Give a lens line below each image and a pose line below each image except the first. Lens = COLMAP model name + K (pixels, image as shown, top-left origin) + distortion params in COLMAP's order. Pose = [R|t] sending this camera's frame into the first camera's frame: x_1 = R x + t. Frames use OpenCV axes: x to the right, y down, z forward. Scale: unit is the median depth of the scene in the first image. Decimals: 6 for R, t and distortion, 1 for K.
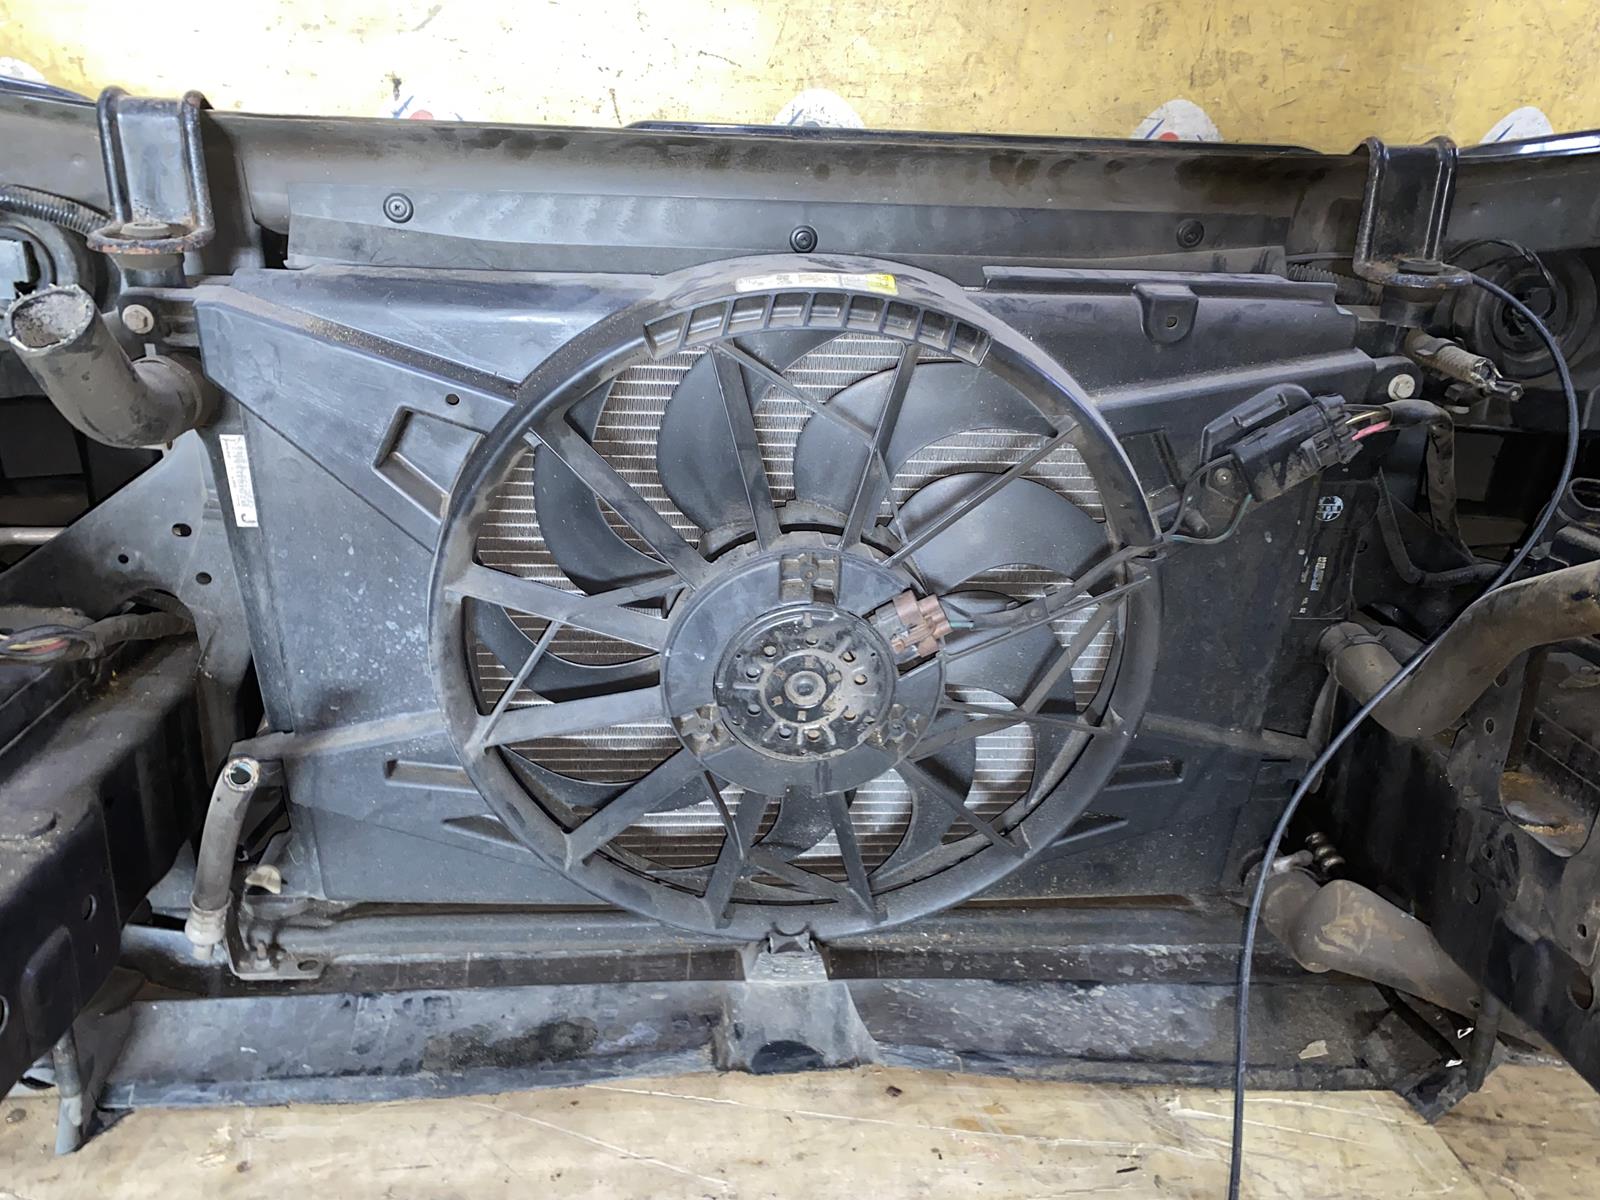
lens RADIAL K [[1214.4, 0, 813.4], [0, 1214.4, 620.6], [0, 0, 1]] dist [0.029293, -0.026844]
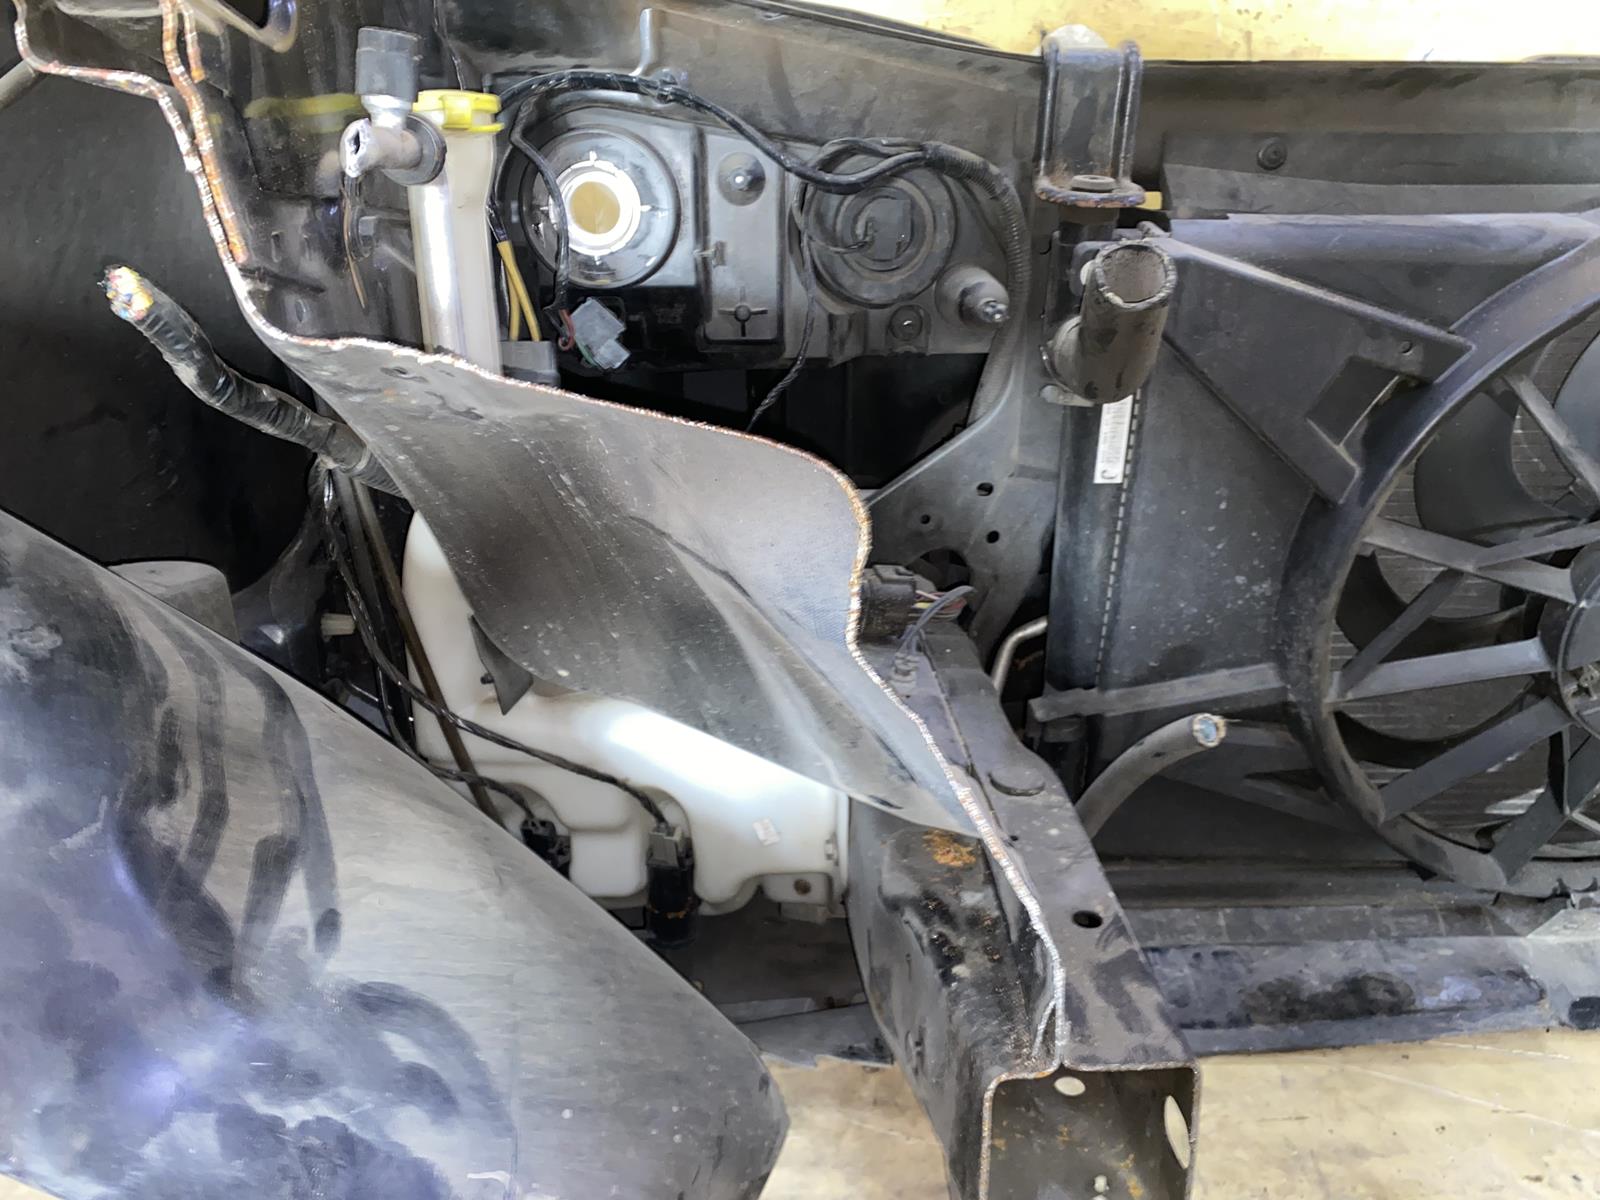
lens RADIAL K [[1214.4, 0, 810.4], [0, 1214.4, 621.3], [0, 0, 1]] dist [0.029293, -0.026844]
pose [[0.999138, -0.013406, -0.039300, -0.610063], [0.014543, 0.999480, 0.028791, 0.003680], [0.038894, -0.029337, 0.998813, -0.005327]]
